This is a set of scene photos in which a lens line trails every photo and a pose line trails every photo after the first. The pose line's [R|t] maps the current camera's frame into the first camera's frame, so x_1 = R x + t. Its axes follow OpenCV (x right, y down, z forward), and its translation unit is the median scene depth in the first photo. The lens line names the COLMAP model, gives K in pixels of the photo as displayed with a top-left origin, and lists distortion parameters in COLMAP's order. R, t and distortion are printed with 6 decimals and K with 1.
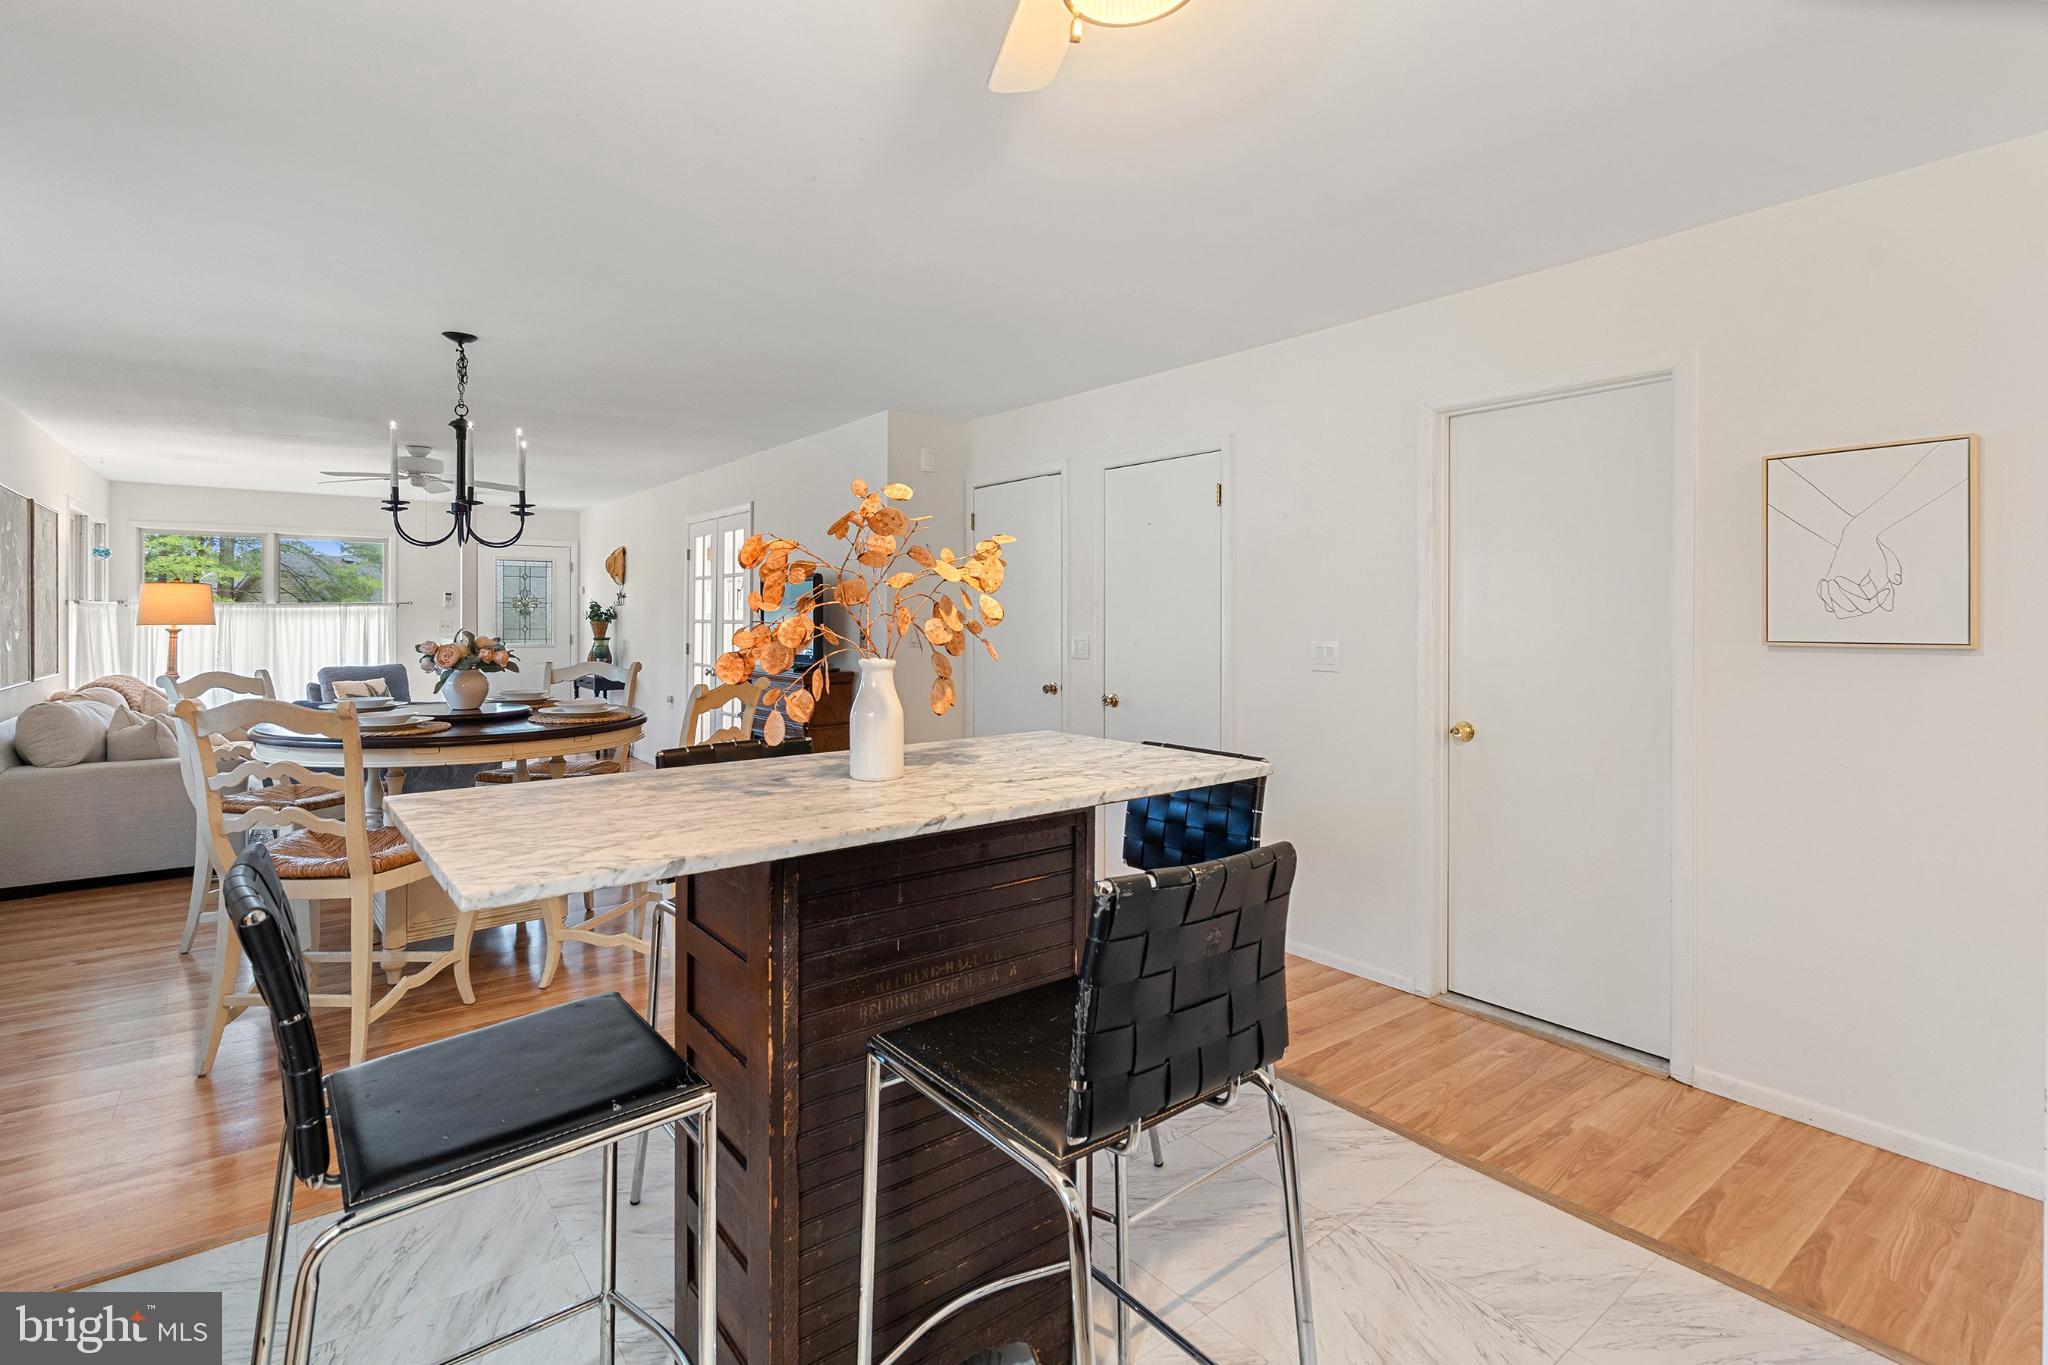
lens RADIAL K [[987.2, 0, 1018.6], [0, 987.2, 648.3], [0, 0, 1]] dist [-0.004454, -0.000315]
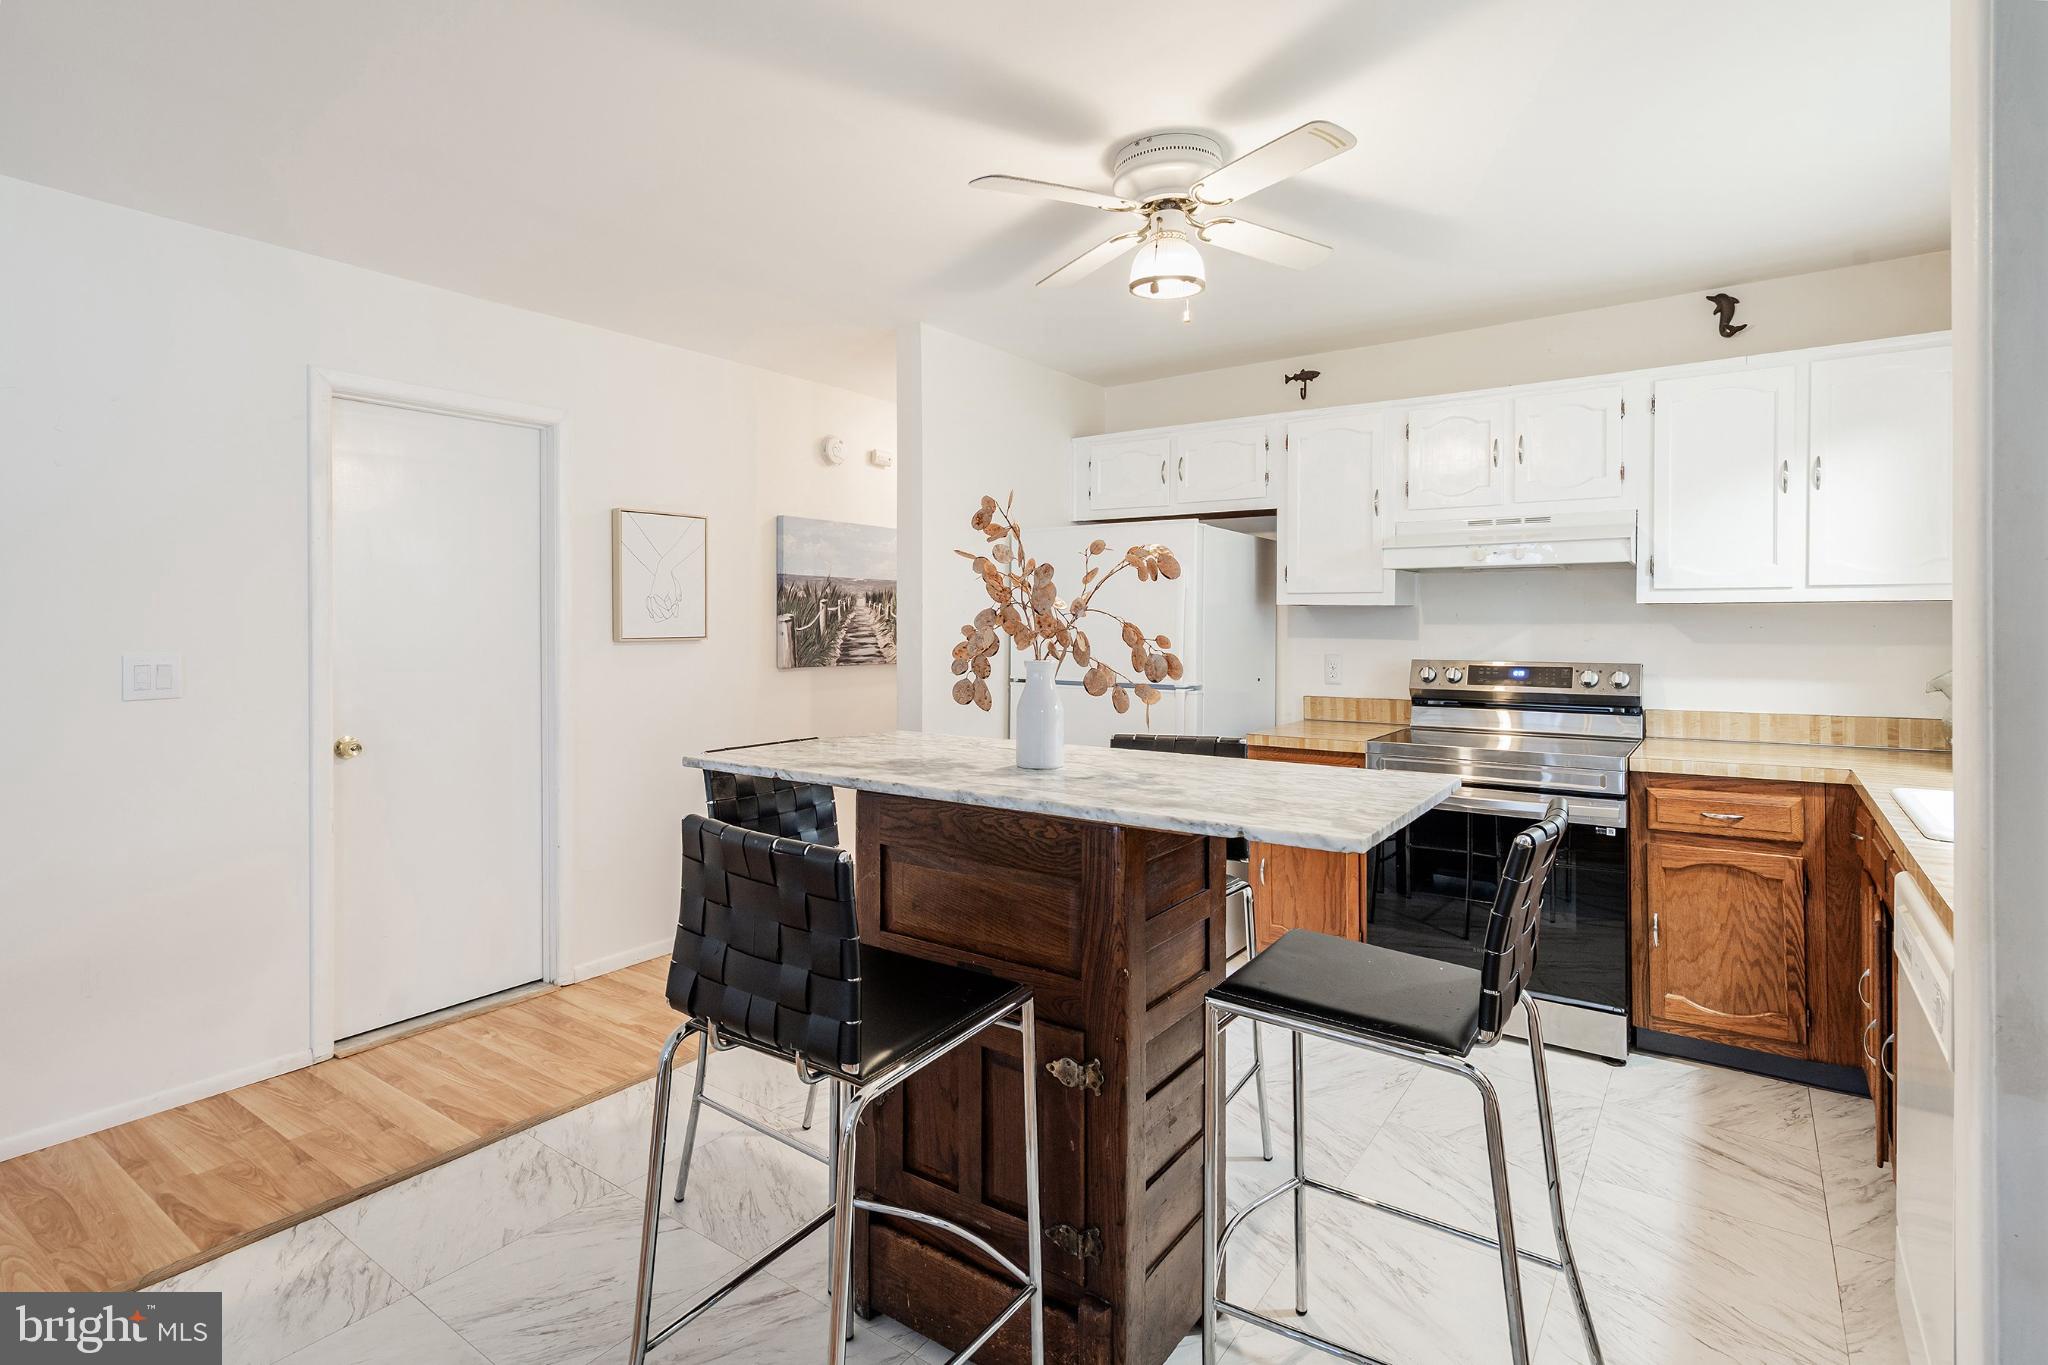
lens RADIAL K [[1018.4, 0, 1016.6], [0, 1018.4, 617.1], [0, 0, 1]] dist [0.020593, -0.000627]
pose [[-0.288615, 0.001573, 0.957444, -0.759114], [0.028626, 0.999566, 0.006987, -0.028665], [-0.957017, 0.029425, -0.288535, 0.805161]]
